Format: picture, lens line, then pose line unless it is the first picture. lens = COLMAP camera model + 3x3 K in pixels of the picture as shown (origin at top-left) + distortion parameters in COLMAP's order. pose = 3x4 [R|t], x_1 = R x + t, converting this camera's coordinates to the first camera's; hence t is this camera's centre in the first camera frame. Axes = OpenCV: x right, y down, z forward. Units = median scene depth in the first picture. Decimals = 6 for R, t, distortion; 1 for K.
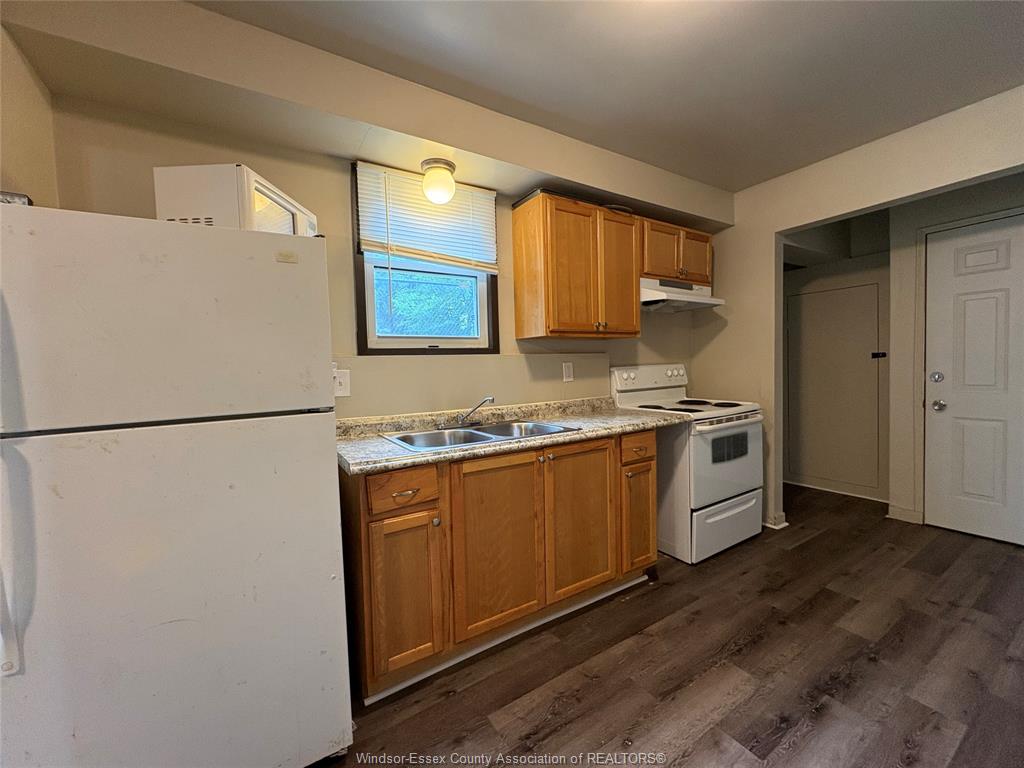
lens RADIAL K [[408.9, 0, 510.1], [0, 408.9, 382.4], [0, 0, 1]] dist [-0.001464, 0.001033]
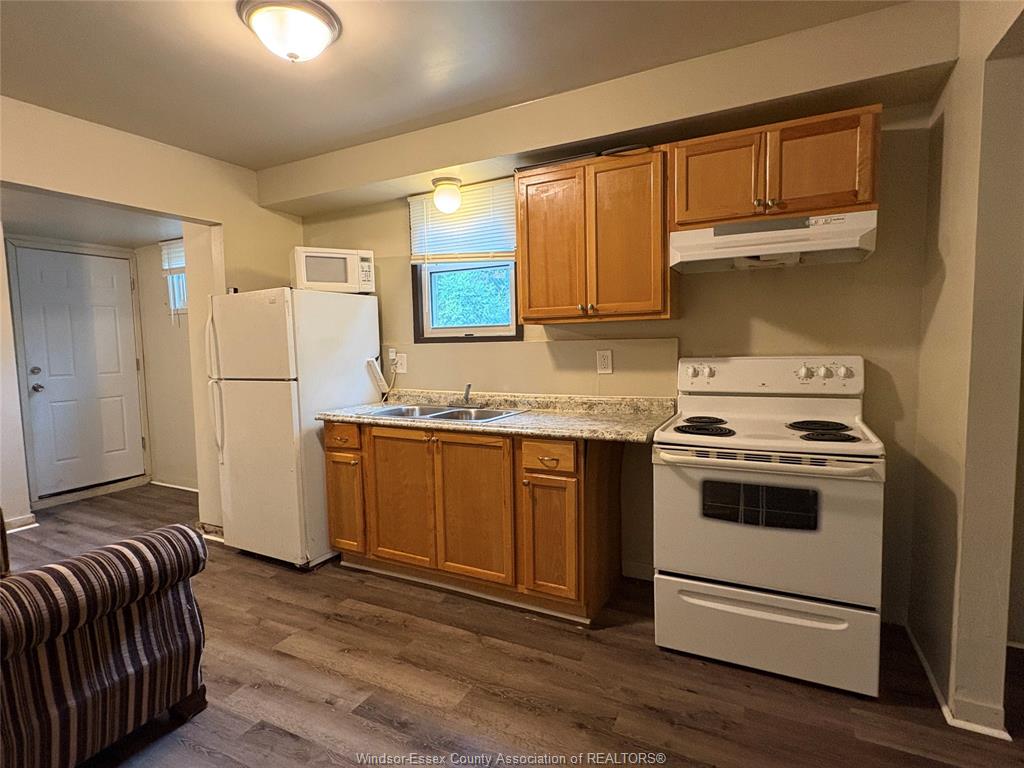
lens RADIAL K [[514.3, 0, 511.3], [0, 514.3, 383.3], [0, 0, 1]] dist [0.001858, -0.000688]
pose [[0.511327, 0.085734, -0.855099, 1.090428], [-0.028893, 0.996164, 0.082600, -0.073862], [0.858900, -0.017529, 0.511842, 0.357008]]
